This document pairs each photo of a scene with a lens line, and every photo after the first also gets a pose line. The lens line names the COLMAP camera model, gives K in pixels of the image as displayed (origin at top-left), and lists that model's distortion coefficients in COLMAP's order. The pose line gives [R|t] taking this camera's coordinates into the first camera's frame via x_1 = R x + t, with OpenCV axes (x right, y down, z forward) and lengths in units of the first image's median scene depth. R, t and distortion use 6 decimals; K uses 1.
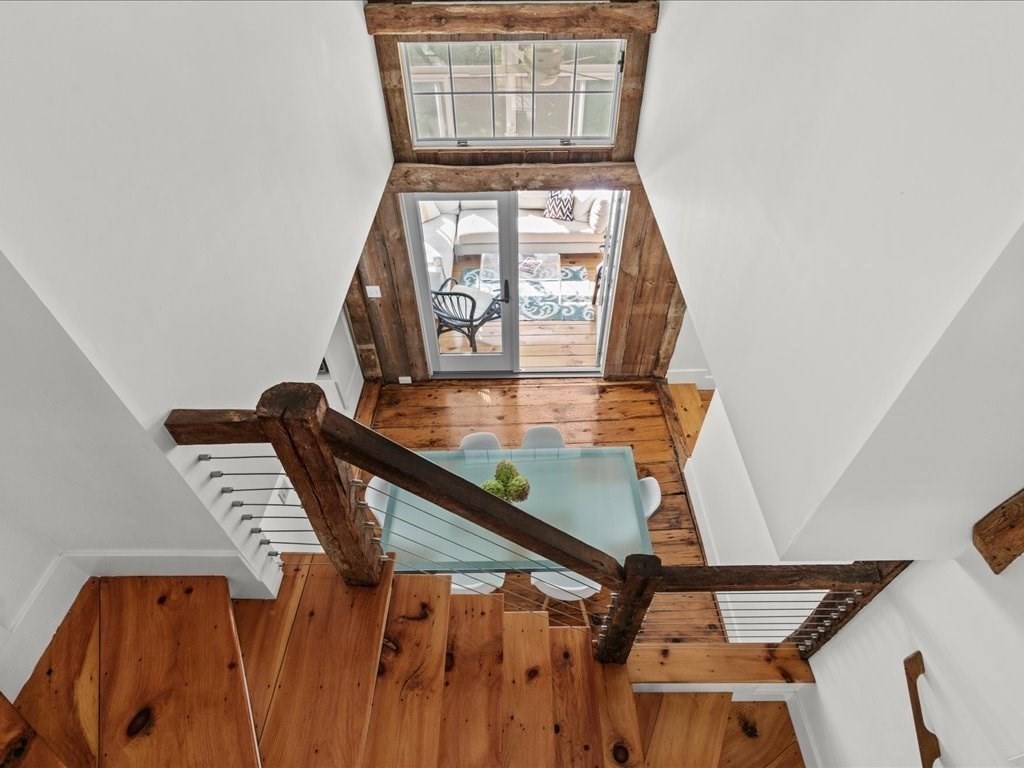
lens RADIAL K [[538.8, 0, 516.5], [0, 538.8, 388.1], [0, 0, 1]] dist [-0.001130, -0.000453]
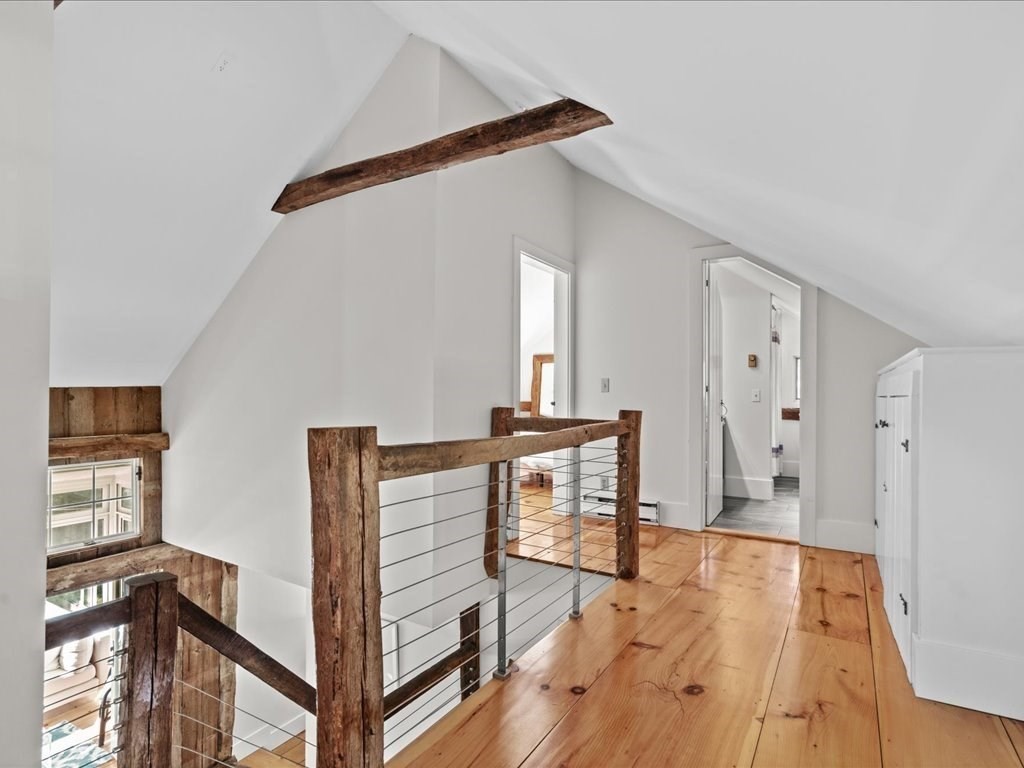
lens RADIAL K [[538.8, 0, 511.3], [0, 538.8, 388.3], [0, 0, 1]] dist [-0.001130, -0.000453]
pose [[0.542157, 0.014878, 0.840145, -0.373699], [0.592322, 0.702417, -0.394672, 0.270908], [-0.596004, 0.711611, 0.372008, -0.155973]]
